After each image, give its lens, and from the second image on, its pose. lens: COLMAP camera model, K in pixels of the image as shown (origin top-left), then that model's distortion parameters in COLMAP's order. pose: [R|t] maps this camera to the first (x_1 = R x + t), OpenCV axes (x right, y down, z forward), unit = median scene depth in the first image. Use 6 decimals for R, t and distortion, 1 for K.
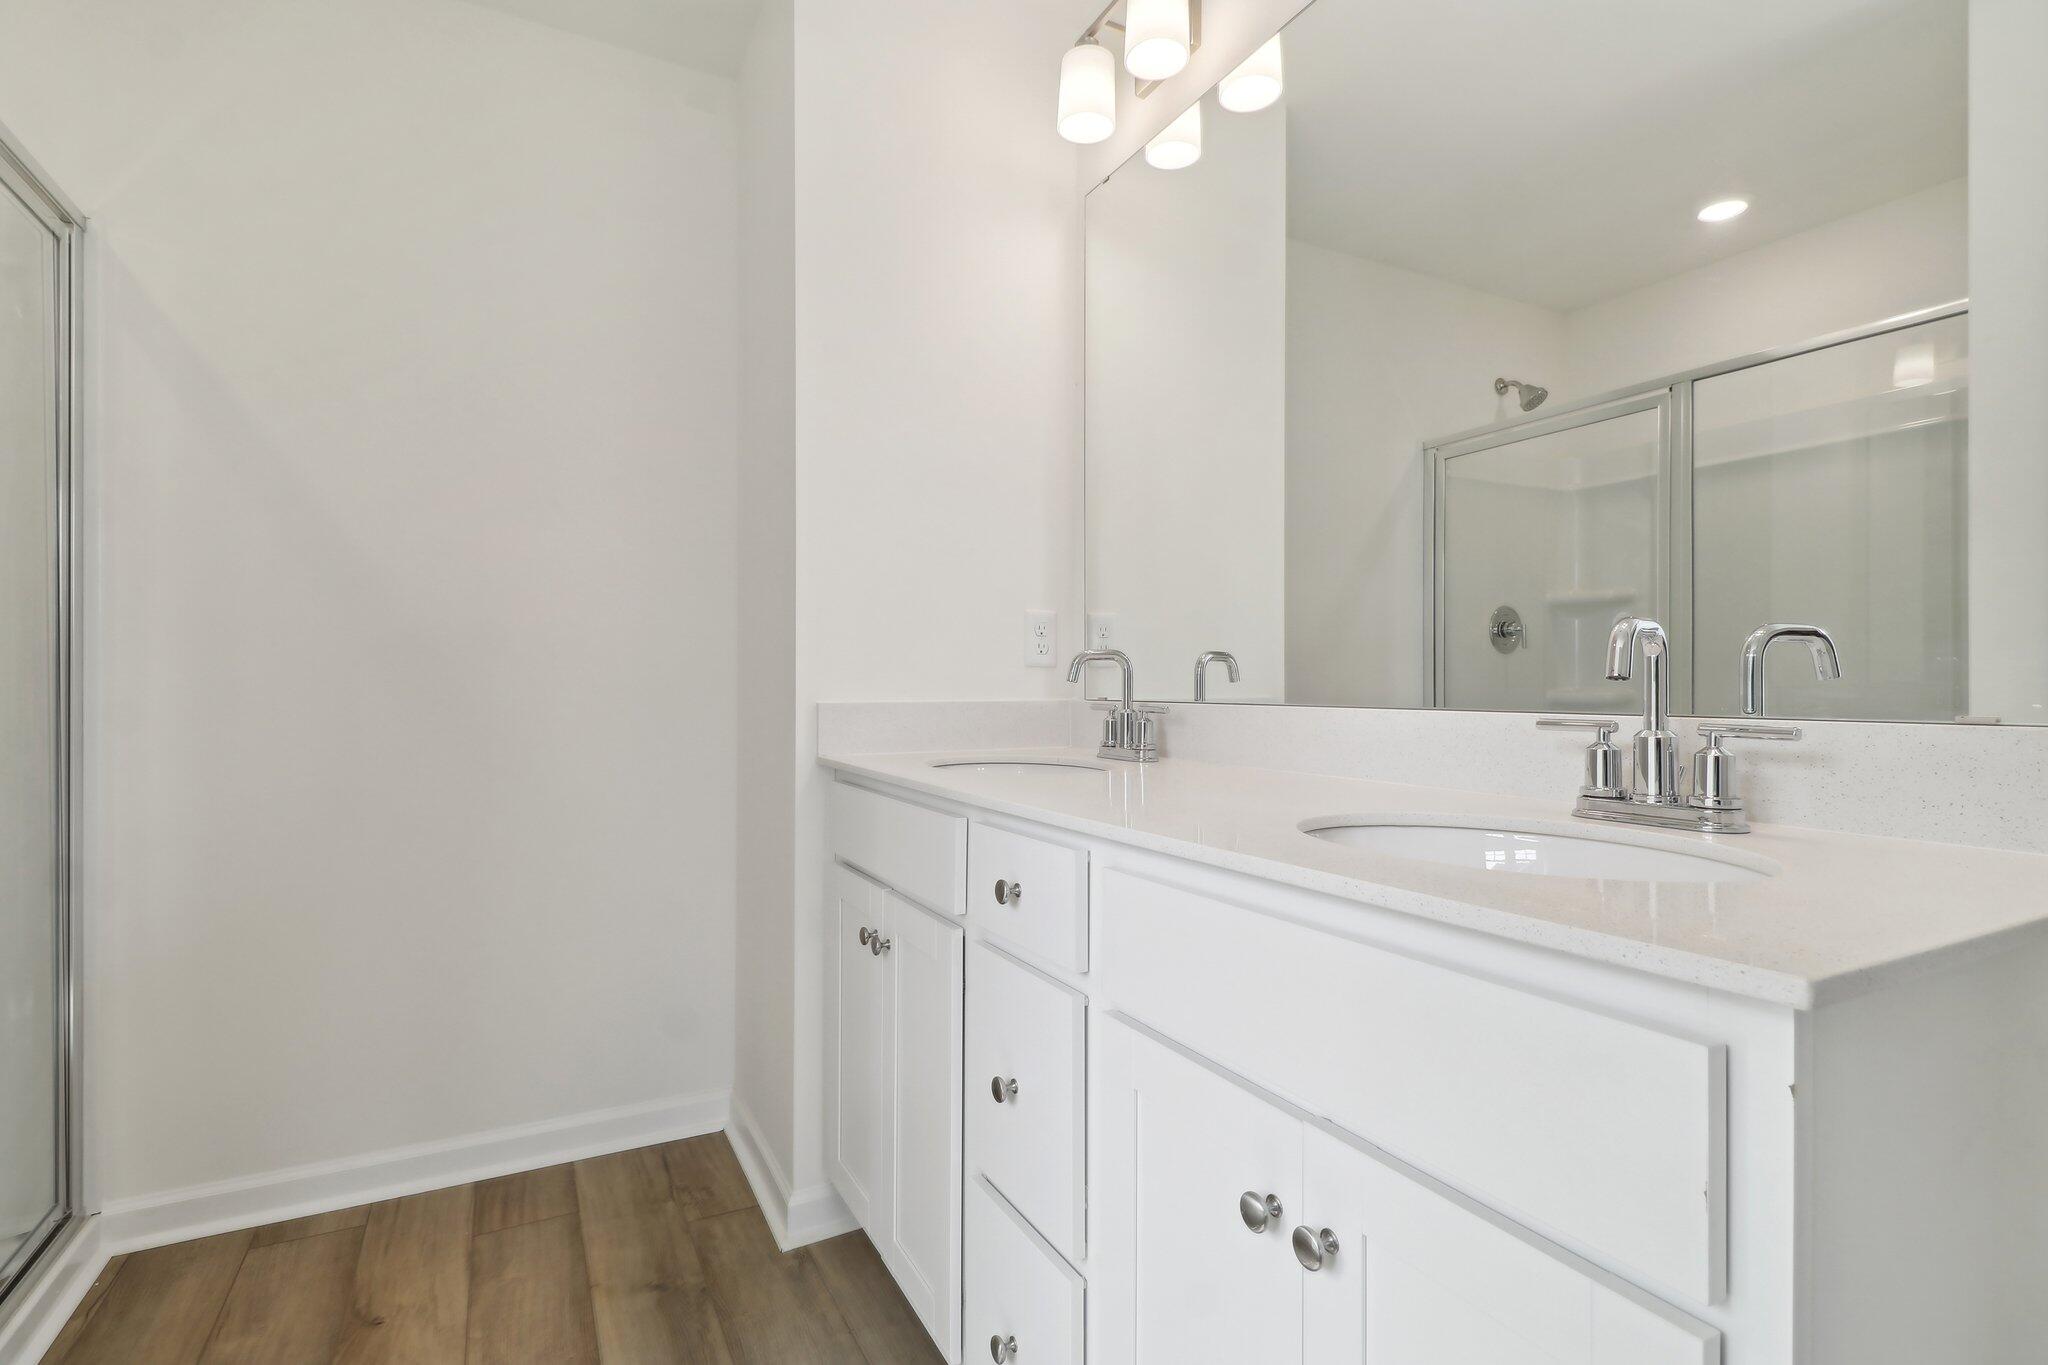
lens RADIAL K [[954.1, 0, 1015.8], [0, 954.1, 694.6], [0, 0, 1]] dist [0.013494, -0.001612]
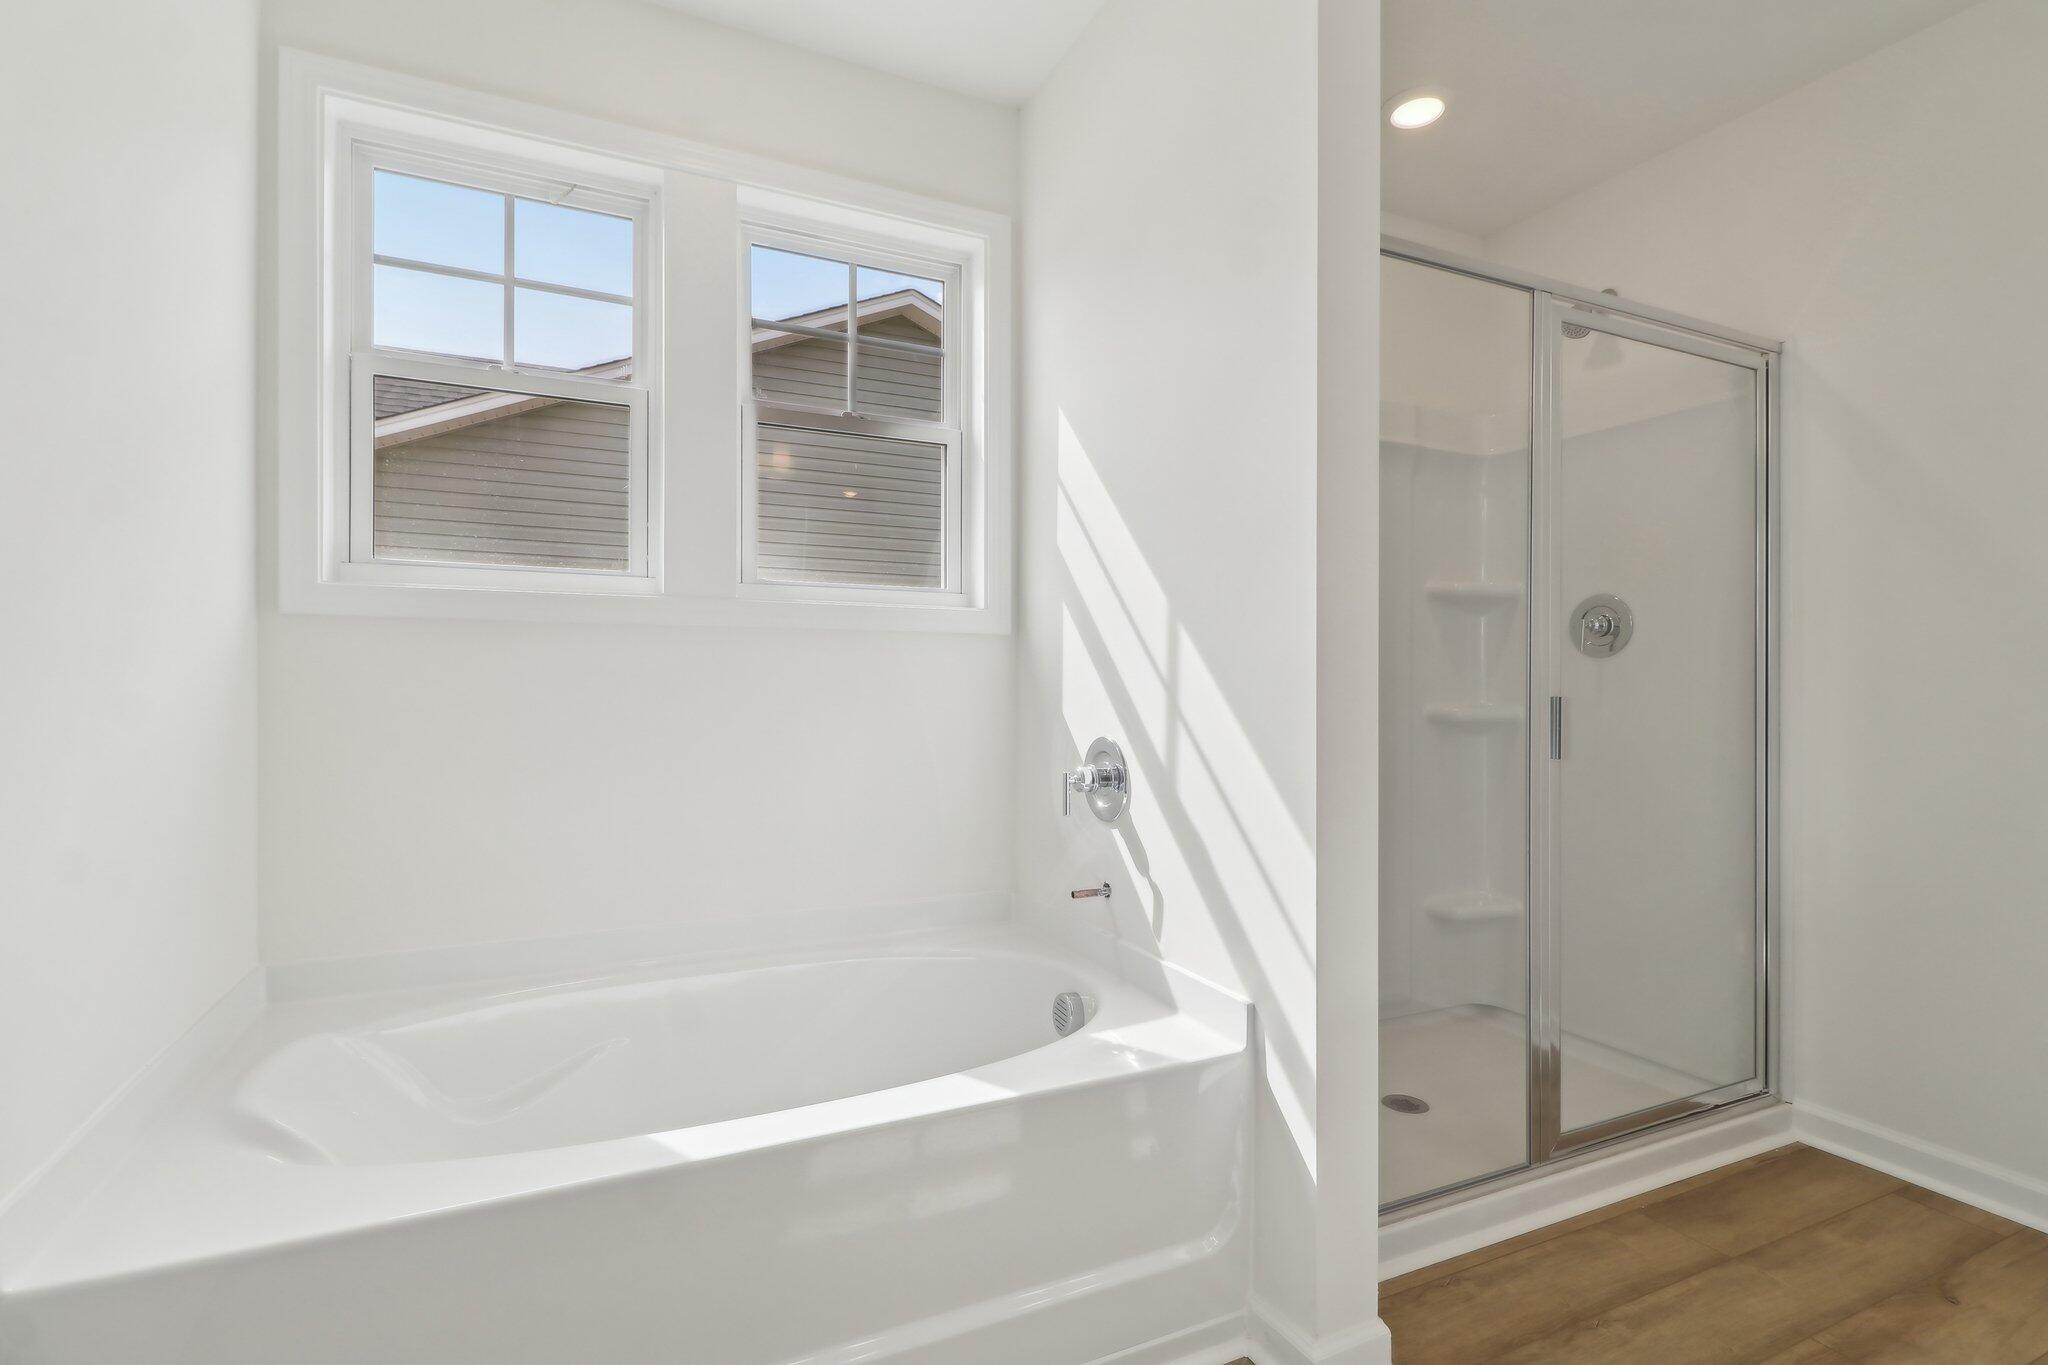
lens RADIAL K [[954.1, 0, 1021.3], [0, 954.1, 693.0], [0, 0, 1]] dist [0.013494, -0.001612]
pose [[-0.051540, -0.011067, -0.998610, 0.419850], [-0.002194, 0.999937, -0.010969, 0.001123], [0.998669, 0.001626, -0.051561, 0.034669]]
